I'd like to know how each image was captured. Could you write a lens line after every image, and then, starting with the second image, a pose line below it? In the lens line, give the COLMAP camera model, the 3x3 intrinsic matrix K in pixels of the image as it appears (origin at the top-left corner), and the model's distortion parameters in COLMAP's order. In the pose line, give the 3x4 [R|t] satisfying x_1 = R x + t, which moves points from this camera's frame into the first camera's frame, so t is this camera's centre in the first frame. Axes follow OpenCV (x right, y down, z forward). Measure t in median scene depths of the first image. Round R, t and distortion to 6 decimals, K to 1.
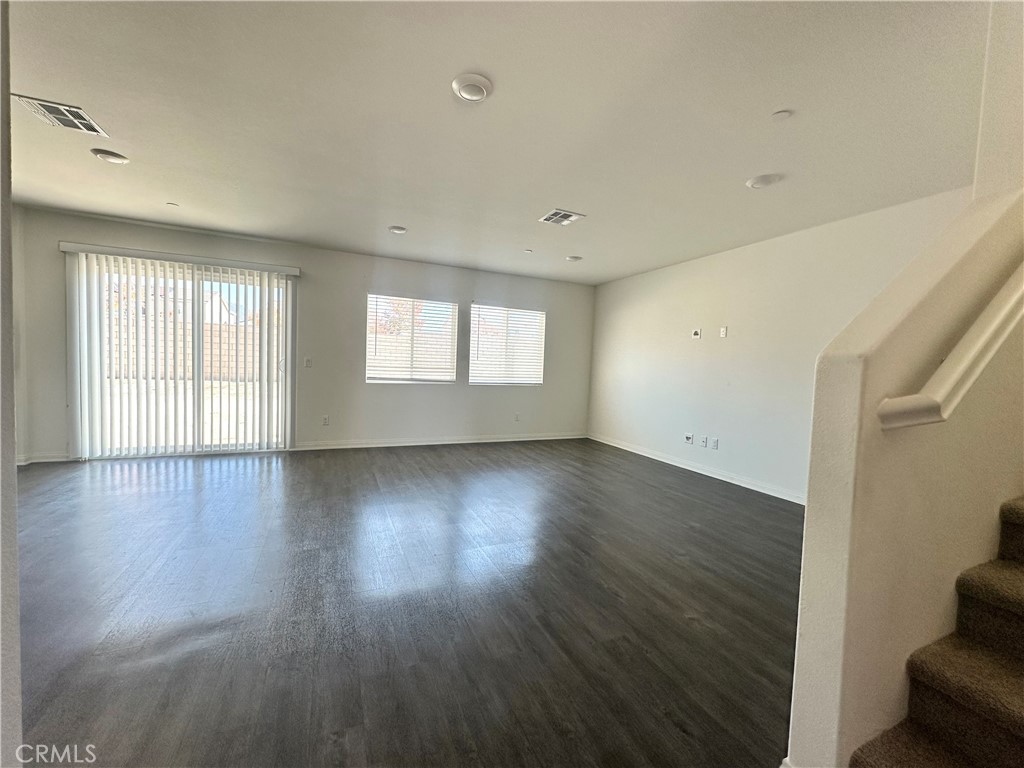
lens RADIAL K [[404.7, 0, 512.0], [0, 404.7, 384.0], [0, 0, 1]] dist [-0.001814, -0.000152]
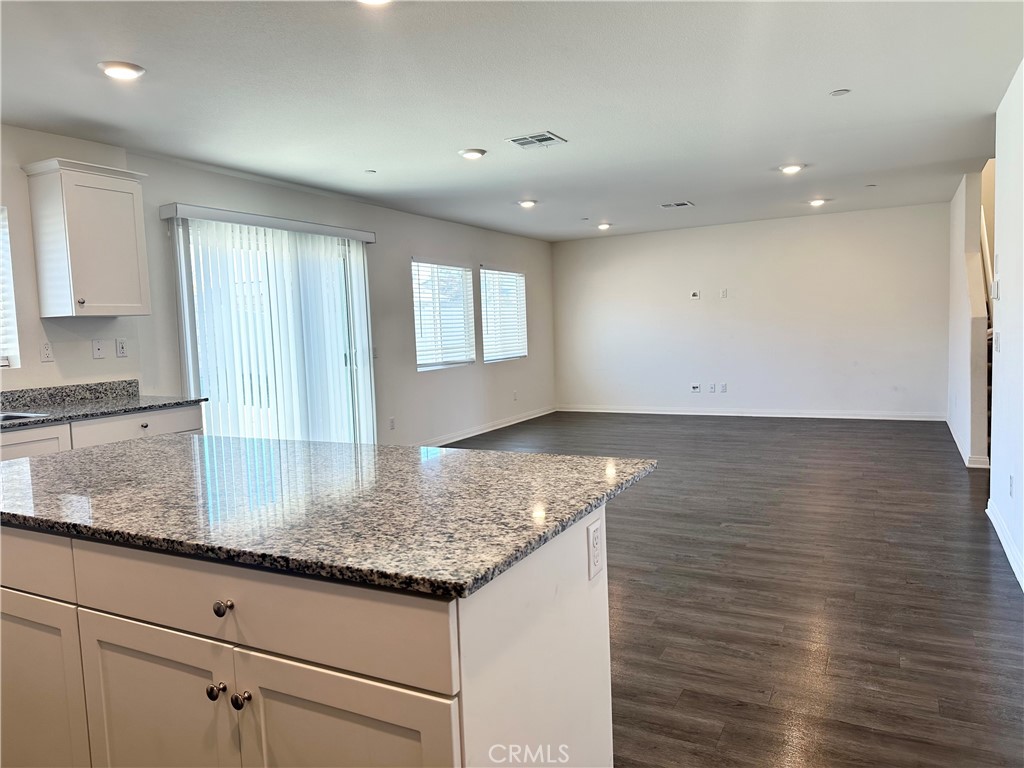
lens RADIAL K [[715.2, 0, 507.3], [0, 715.2, 384.0], [0, 0, 1]] dist [0.063681, -0.074135]
pose [[0.774305, -0.115965, 0.622096, -1.115957], [0.092225, 0.993249, 0.070362, -0.062350], [-0.626056, 0.002891, 0.779773, -0.228985]]
